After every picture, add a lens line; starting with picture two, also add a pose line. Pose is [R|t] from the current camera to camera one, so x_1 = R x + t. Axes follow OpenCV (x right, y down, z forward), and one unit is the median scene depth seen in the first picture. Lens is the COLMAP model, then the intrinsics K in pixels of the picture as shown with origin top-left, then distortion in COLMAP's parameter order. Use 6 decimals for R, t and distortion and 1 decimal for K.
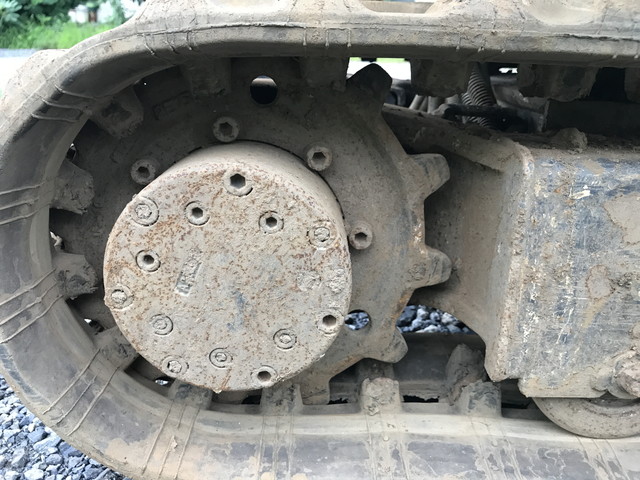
lens RADIAL K [[530.8, 0, 326.6], [0, 530.8, 236.1], [0, 0, 1]] dist [0.051765, -0.067854]
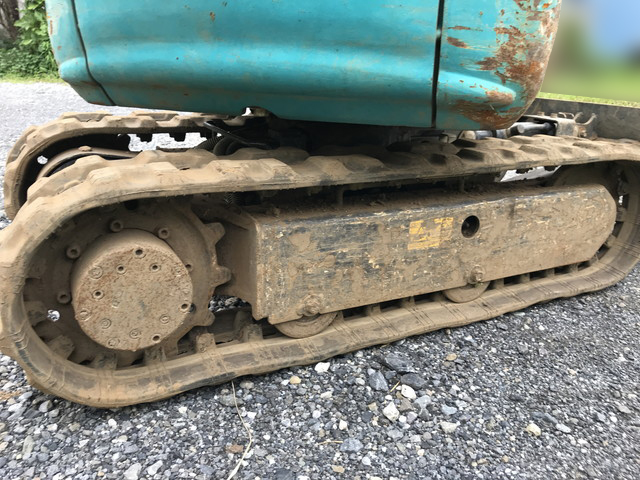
lens RADIAL K [[530.8, 0, 319.5], [0, 530.8, 231.4], [0, 0, 1]] dist [0.051765, -0.067854]
pose [[0.891686, -0.133768, 0.432438, -0.385240], [0.141224, 0.989864, 0.014996, -0.099507], [-0.430061, 0.047699, 0.901539, -1.189860]]
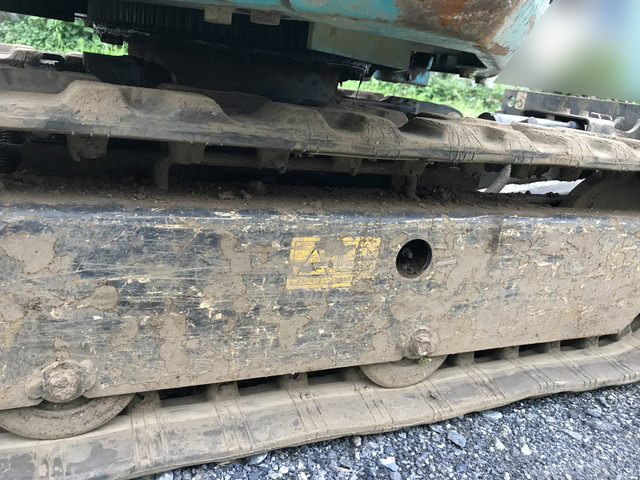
lens RADIAL K [[530.8, 0, 325.2], [0, 530.8, 236.9], [0, 0, 1]] dist [0.051765, -0.067854]
pose [[0.909756, -0.029330, 0.414107, 0.632116], [0.034789, 0.999379, -0.005647, -0.035525], [-0.413684, 0.019544, 0.910211, -0.336945]]
